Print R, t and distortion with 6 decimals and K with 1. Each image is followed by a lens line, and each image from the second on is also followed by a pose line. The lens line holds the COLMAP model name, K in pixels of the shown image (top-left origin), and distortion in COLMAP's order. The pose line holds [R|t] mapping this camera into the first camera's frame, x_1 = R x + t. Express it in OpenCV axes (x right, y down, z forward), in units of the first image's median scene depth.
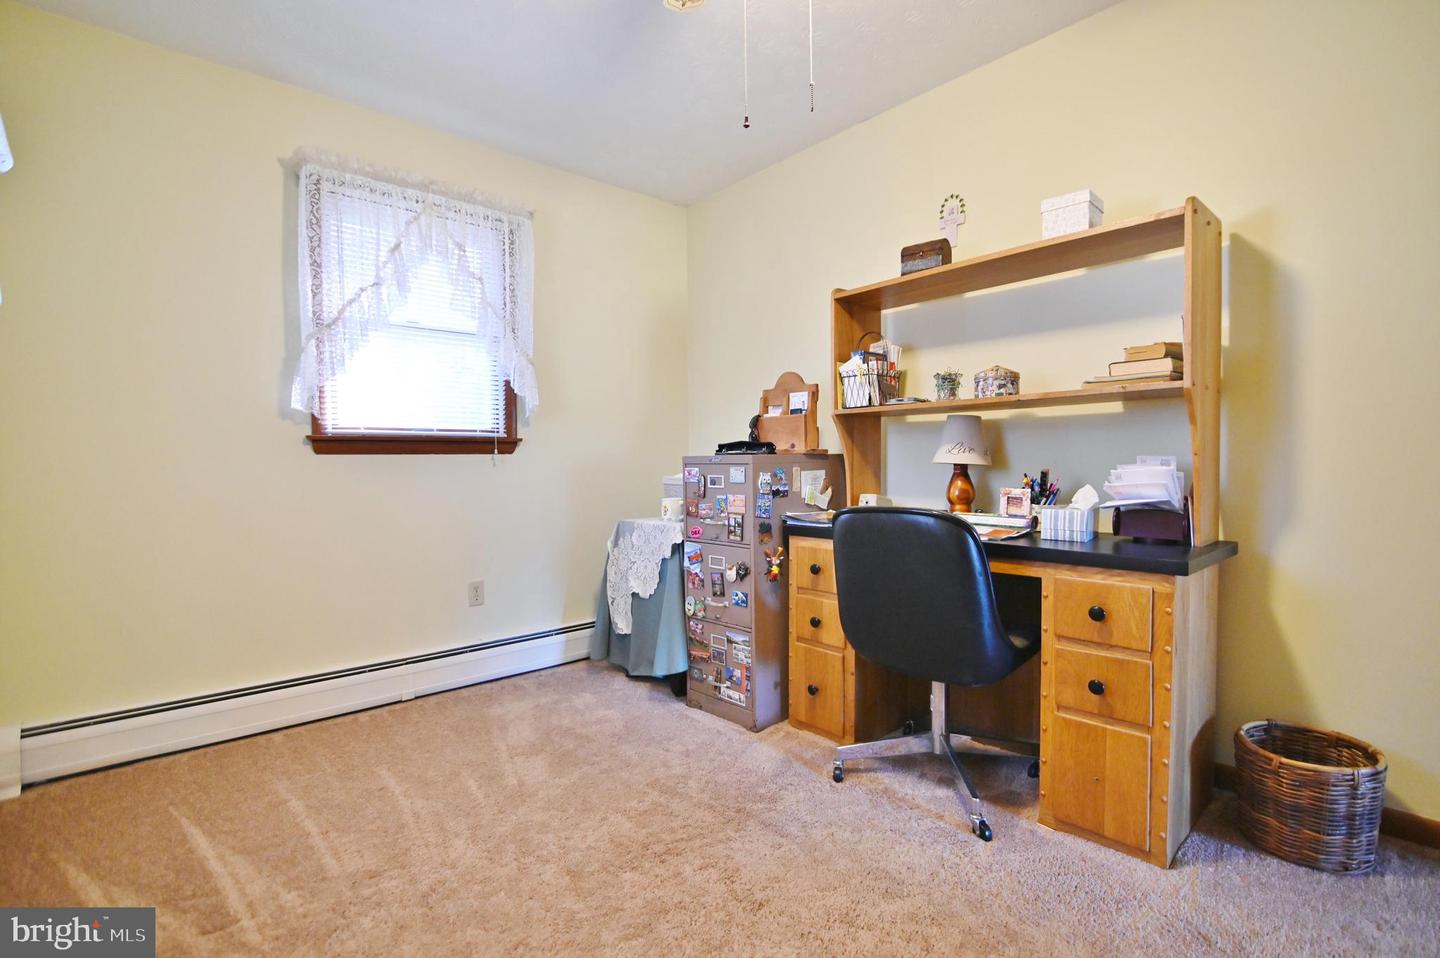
lens RADIAL K [[658.4, 0, 719.8], [0, 658.4, 482.3], [0, 0, 1]] dist [-0.019354, 0.001096]
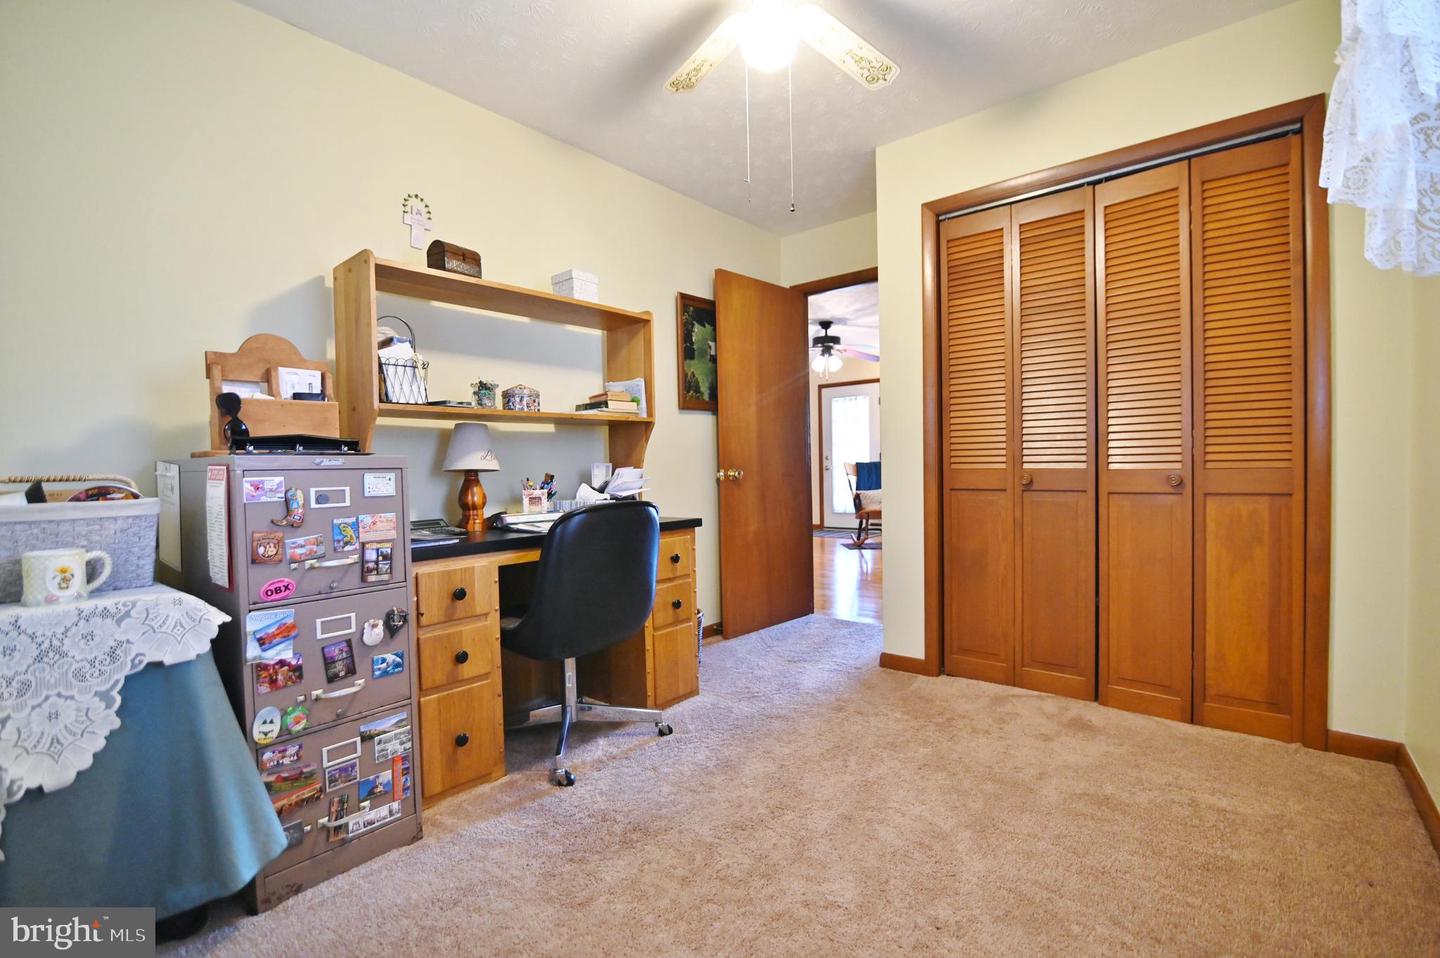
lens RADIAL K [[658.4, 0, 718.9], [0, 658.4, 476.7], [0, 0, 1]] dist [-0.019354, 0.001096]
pose [[-0.150295, -0.002200, 0.988639, -0.688848], [0.051019, 0.998648, 0.009979, -0.008236], [-0.987324, 0.051939, -0.149979, 0.742506]]
